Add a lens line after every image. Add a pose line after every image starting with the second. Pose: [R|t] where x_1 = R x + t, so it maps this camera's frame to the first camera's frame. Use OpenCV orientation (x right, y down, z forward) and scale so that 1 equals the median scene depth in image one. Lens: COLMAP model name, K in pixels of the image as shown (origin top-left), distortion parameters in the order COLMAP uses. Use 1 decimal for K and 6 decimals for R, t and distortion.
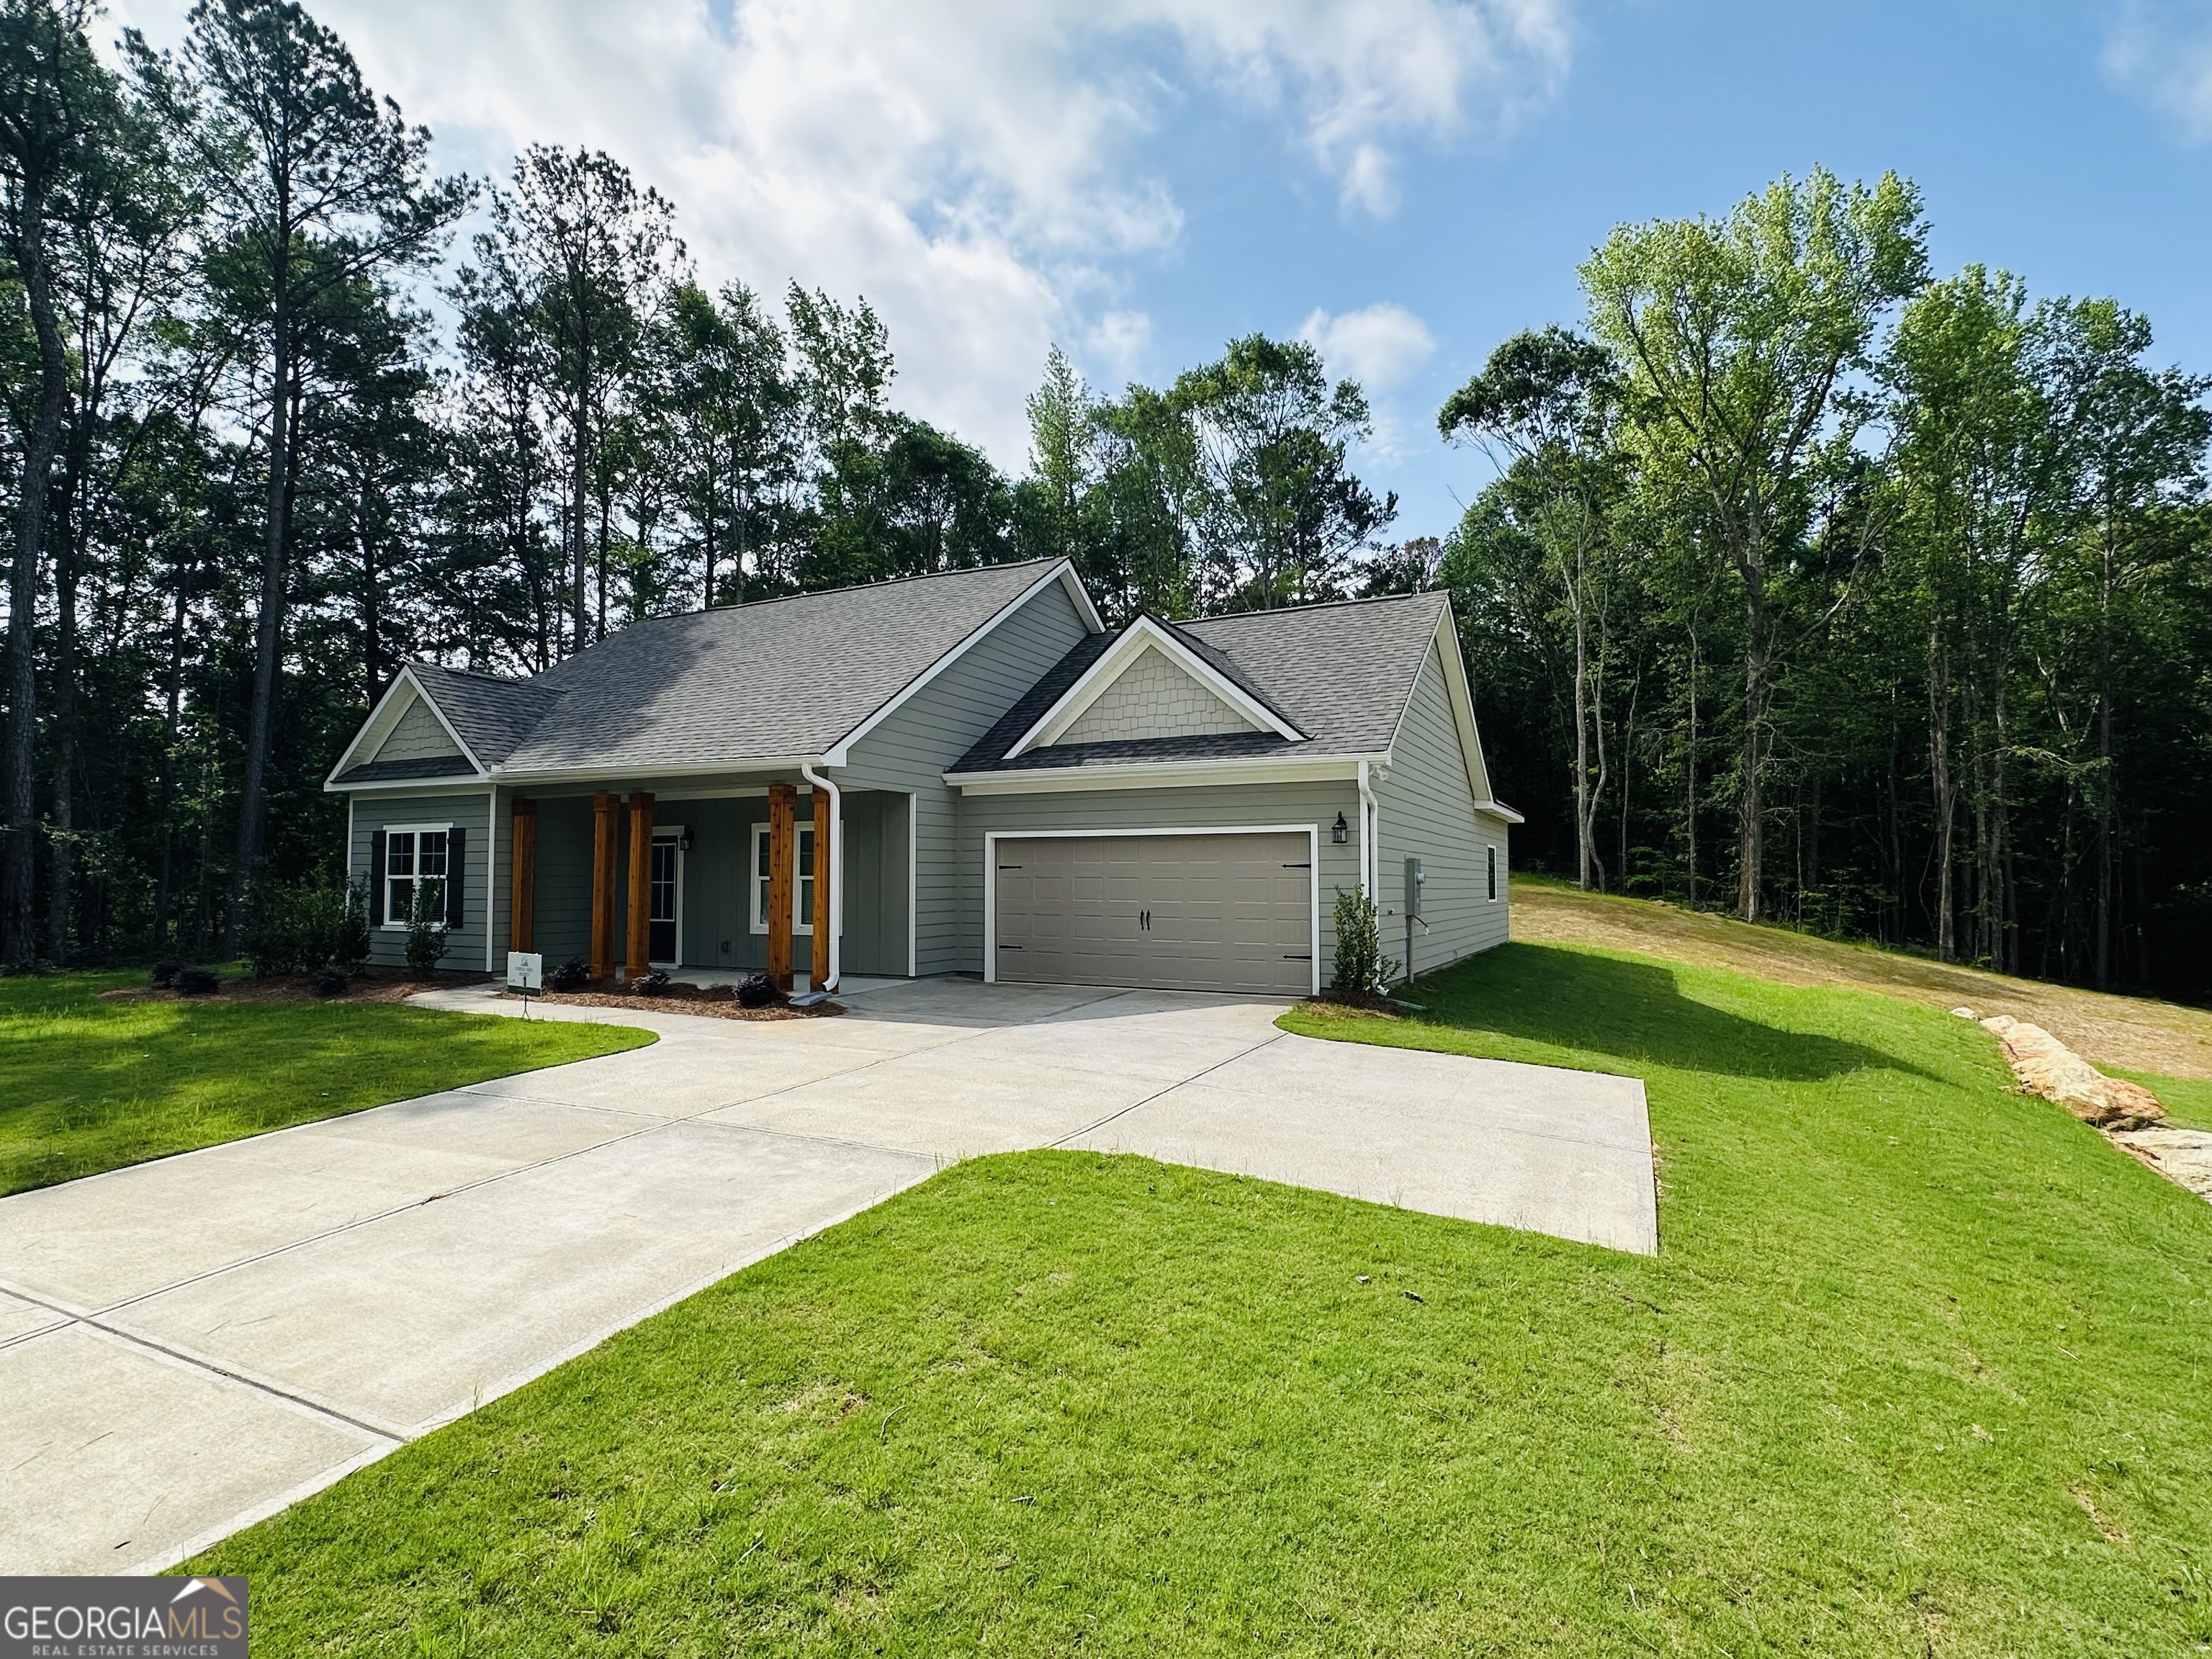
lens RADIAL K [[1105.9, 0, 1098.2], [0, 1105.9, 822.7], [0, 0, 1]] dist [0.003614, -0.002300]
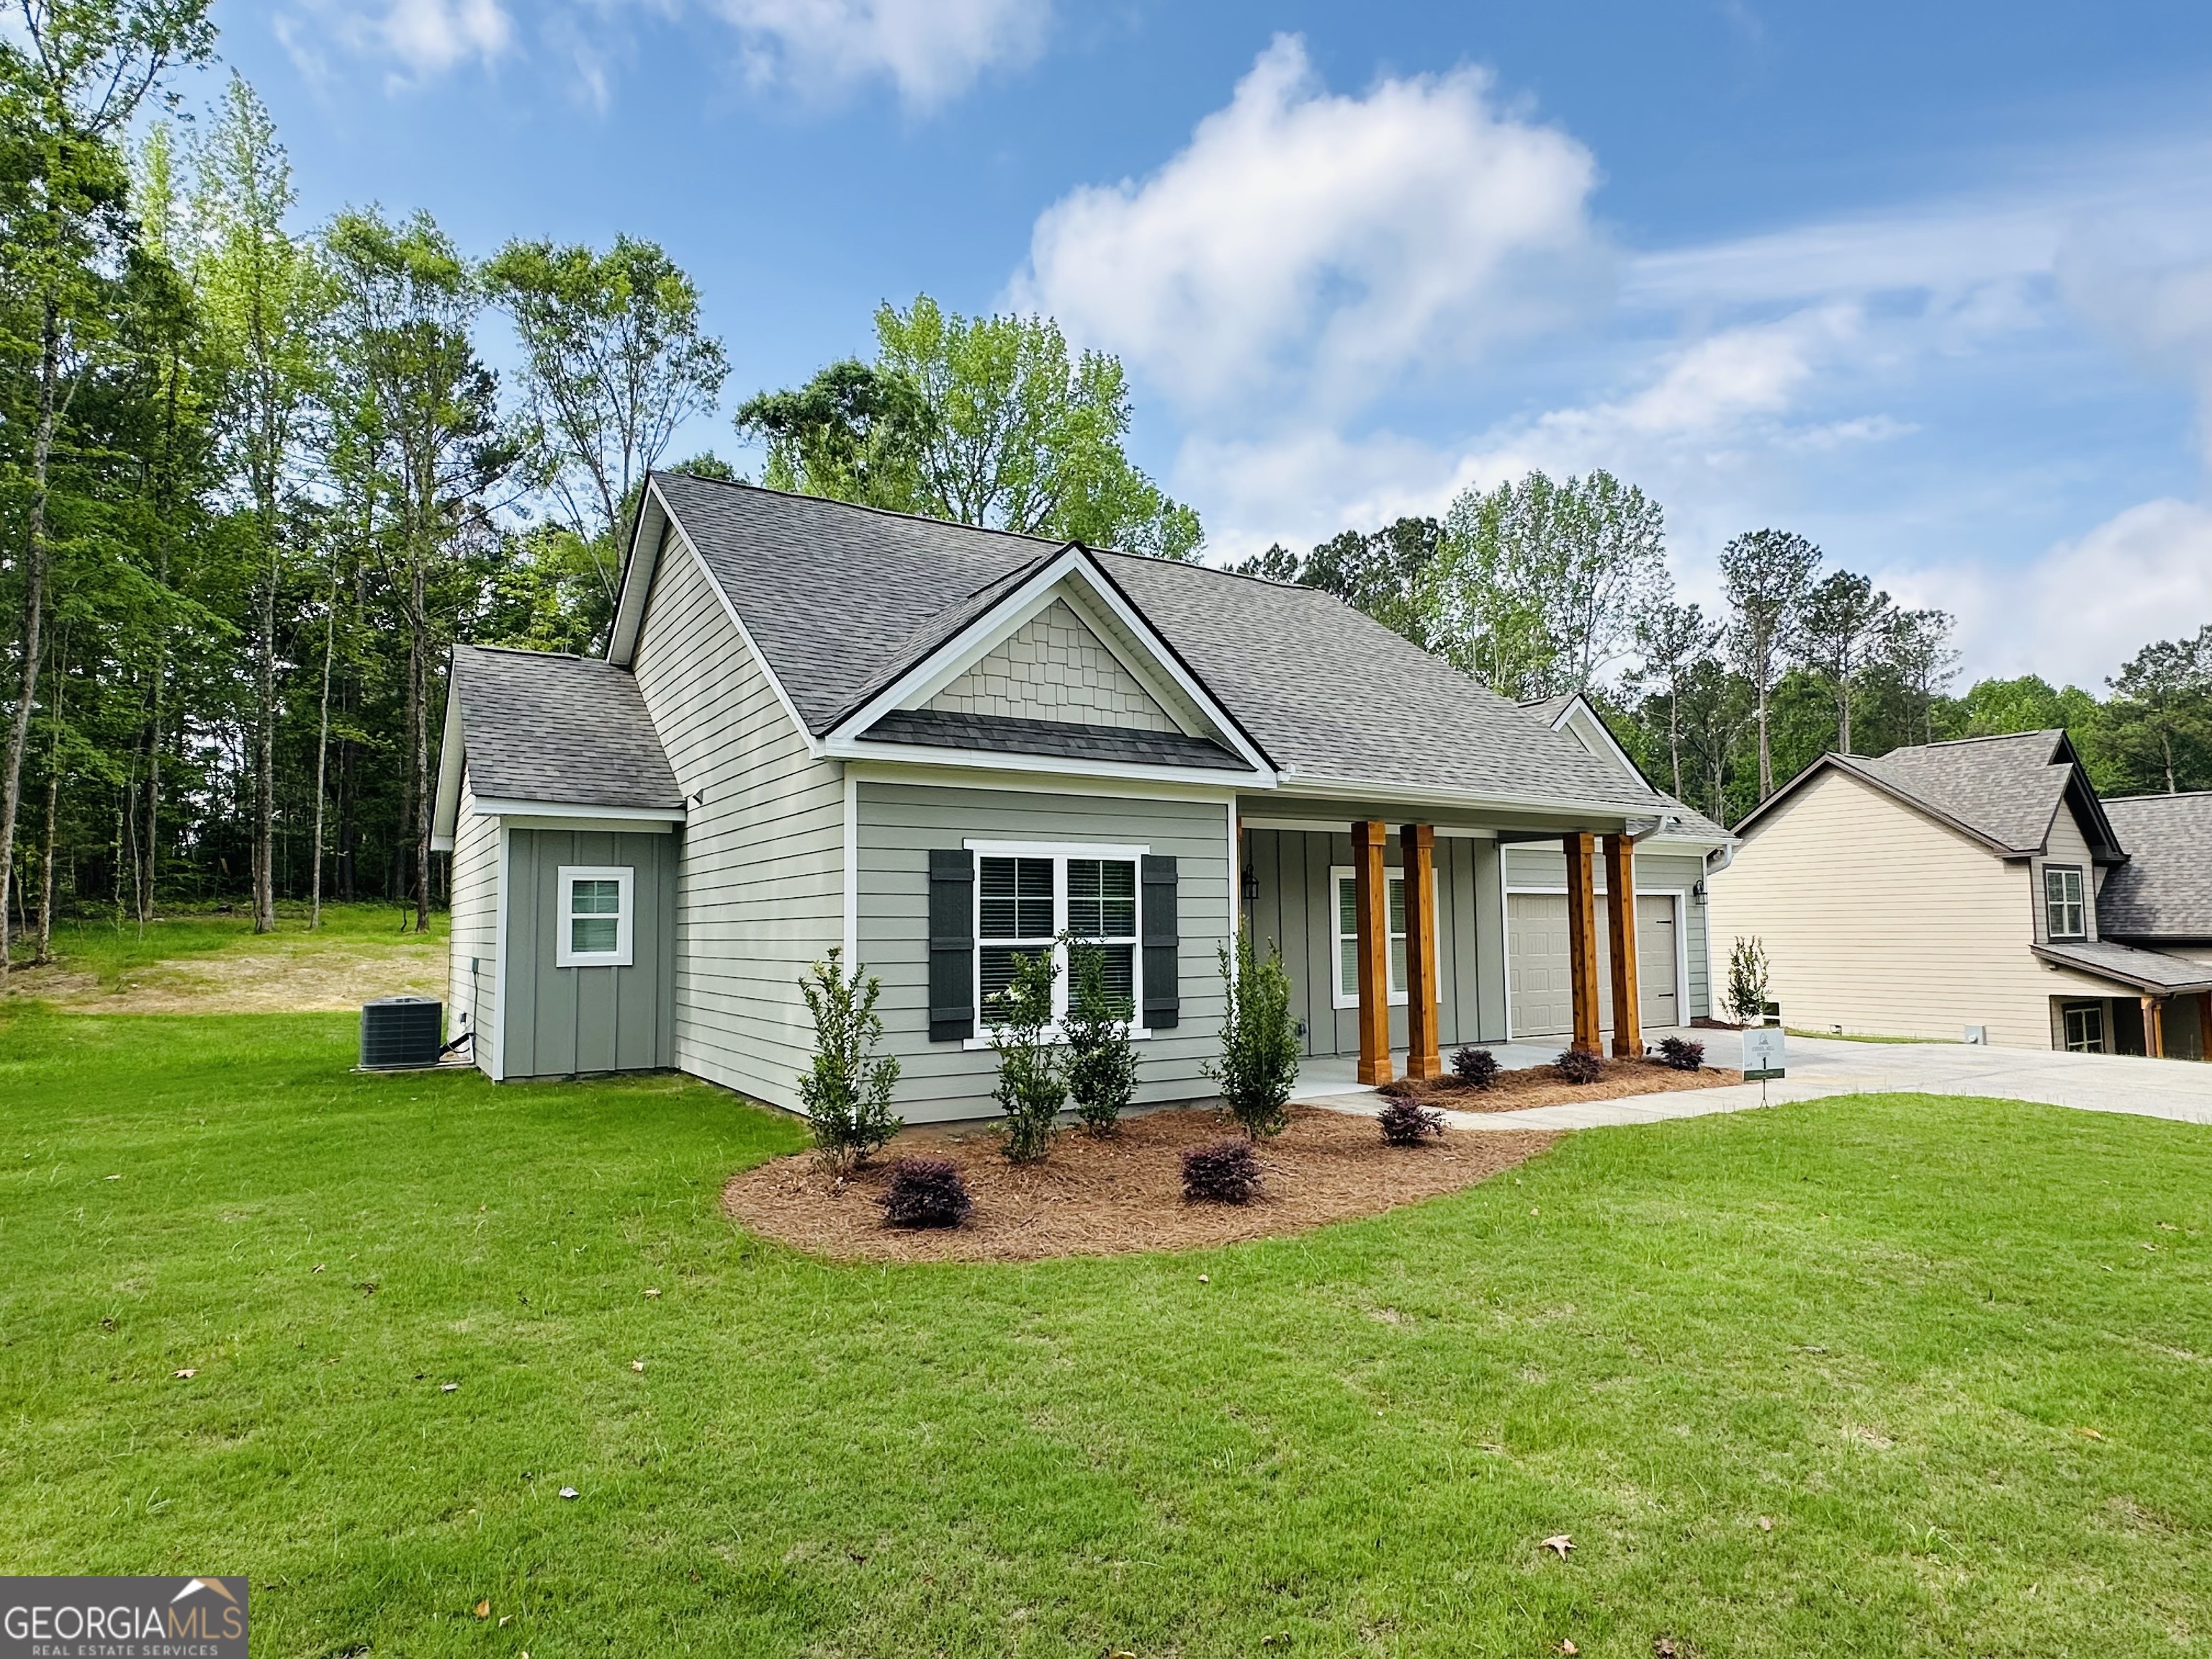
lens RADIAL K [[1258.5, 0, 1100.3], [0, 1258.5, 828.2], [0, 0, 1]] dist [-0.006304, -0.000886]
pose [[0.535927, 0.062718, 0.841932, -0.469240], [-0.038466, 0.998015, -0.049860, 0.010039], [-0.843388, -0.005665, 0.537276, 0.274545]]
